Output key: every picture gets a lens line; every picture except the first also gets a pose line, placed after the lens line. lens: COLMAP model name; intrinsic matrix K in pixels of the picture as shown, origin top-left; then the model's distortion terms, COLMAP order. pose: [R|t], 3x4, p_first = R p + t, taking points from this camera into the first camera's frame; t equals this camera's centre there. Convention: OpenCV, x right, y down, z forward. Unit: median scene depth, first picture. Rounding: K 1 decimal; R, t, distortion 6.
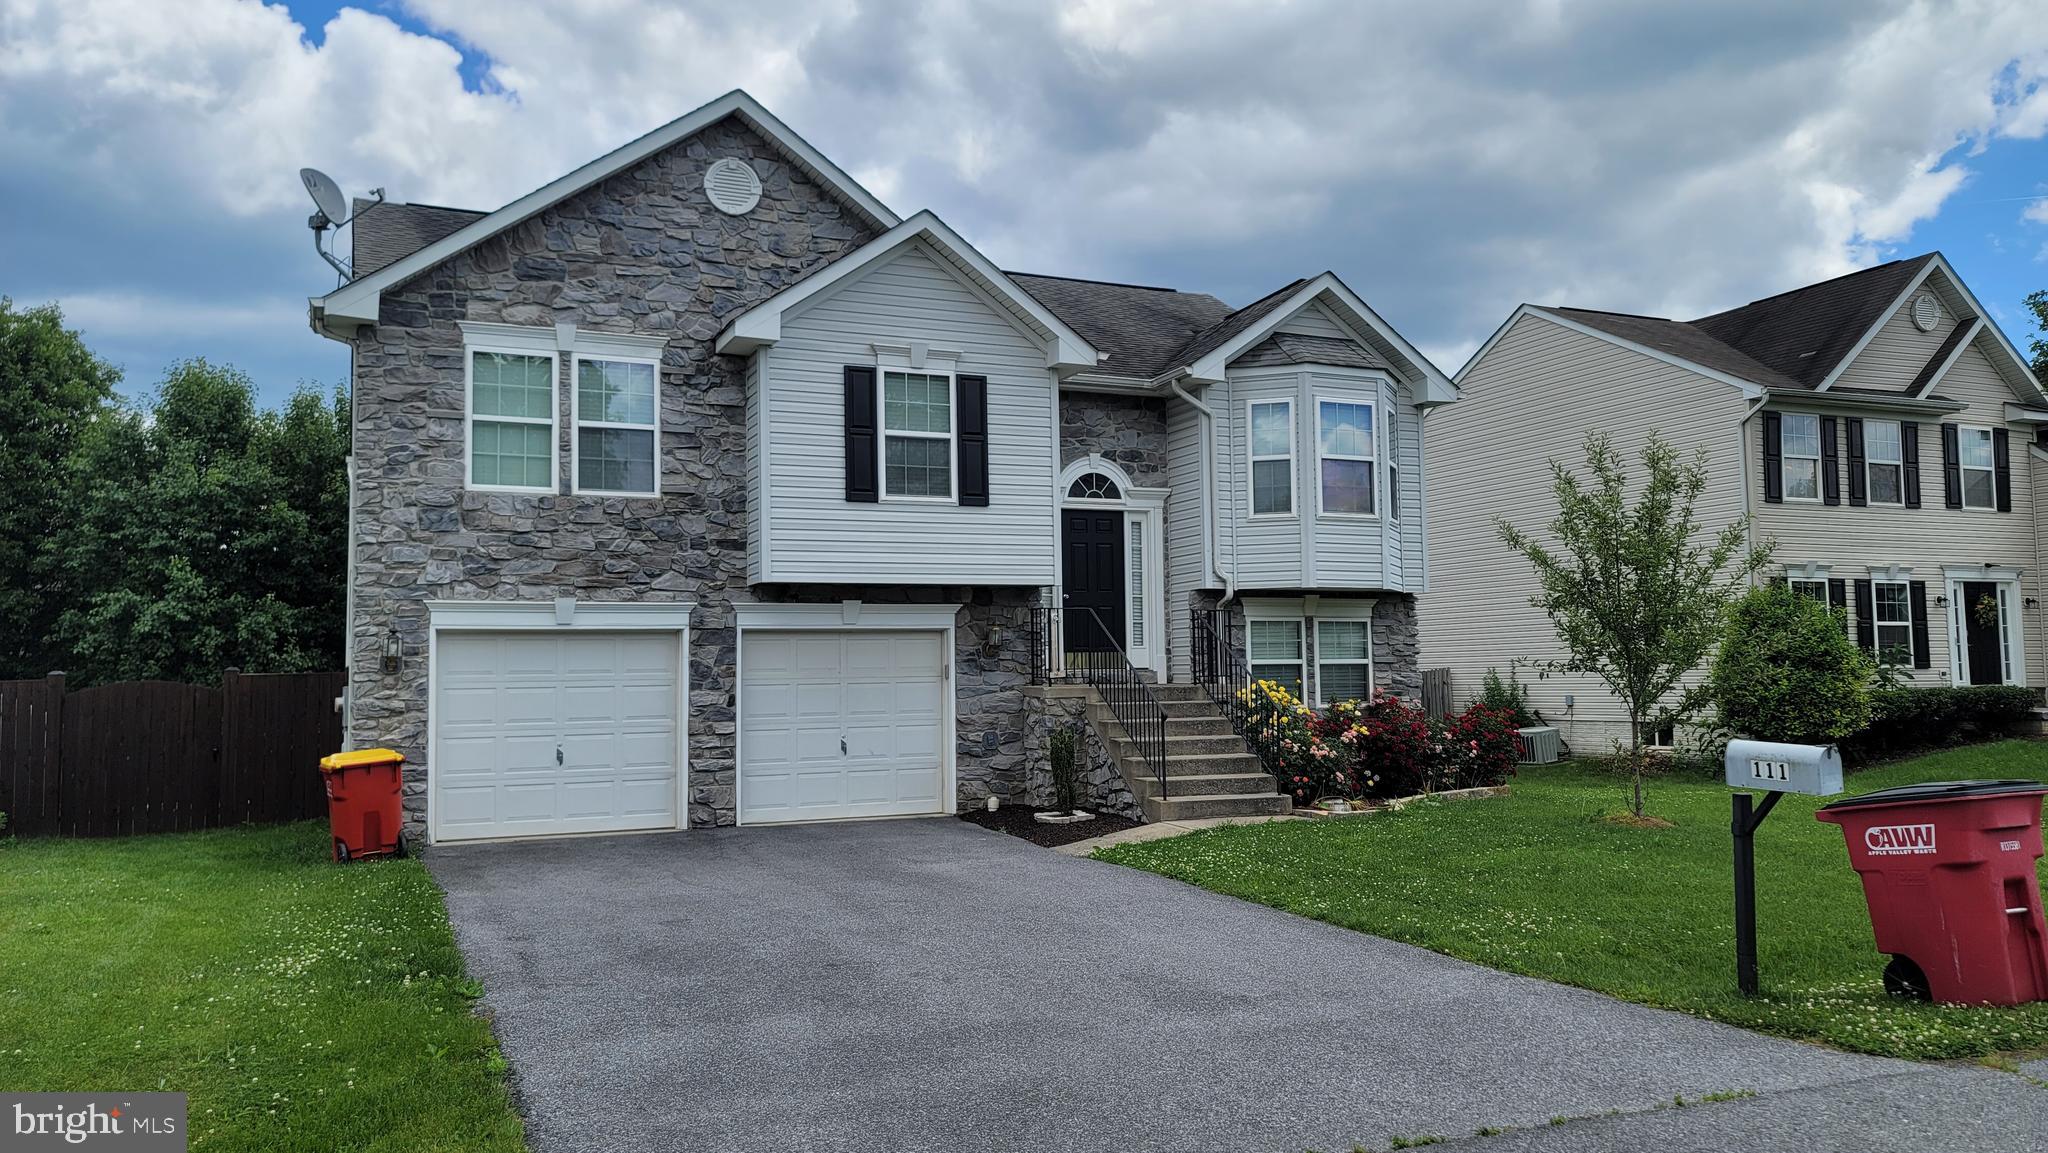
lens RADIAL K [[1525.2, 0, 1023.5], [0, 1525.2, 577.2], [0, 0, 1]] dist [0.002966, 0.000419]
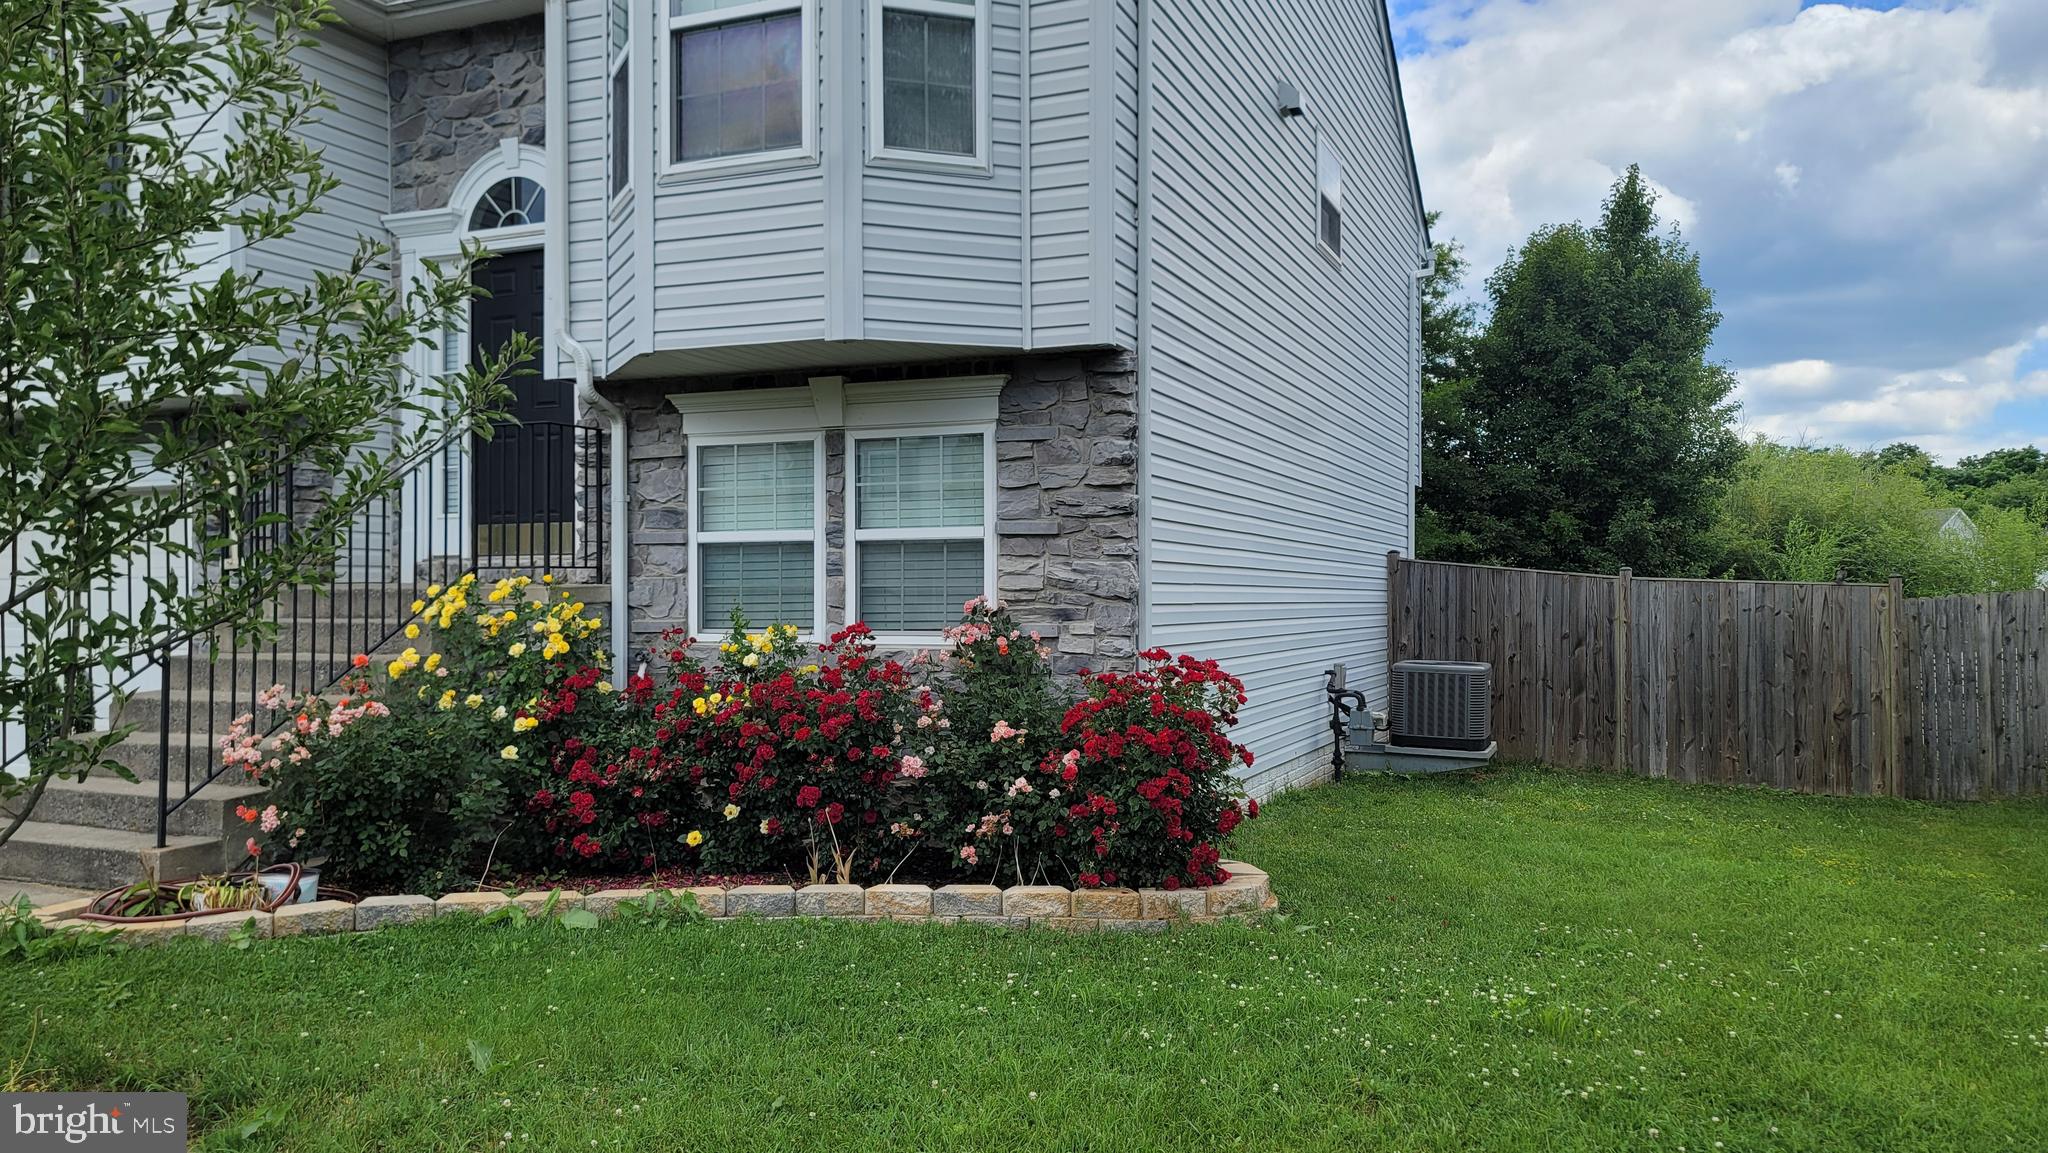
lens RADIAL K [[1525.2, 0, 1024.5], [0, 1525.2, 580.5], [0, 0, 1]] dist [0.002966, 0.000419]
pose [[0.686310, 0.002211, -0.727306, 0.529952], [0.043123, 0.998112, 0.043726, 0.051605], [0.726029, -0.061373, 0.684919, 0.746352]]
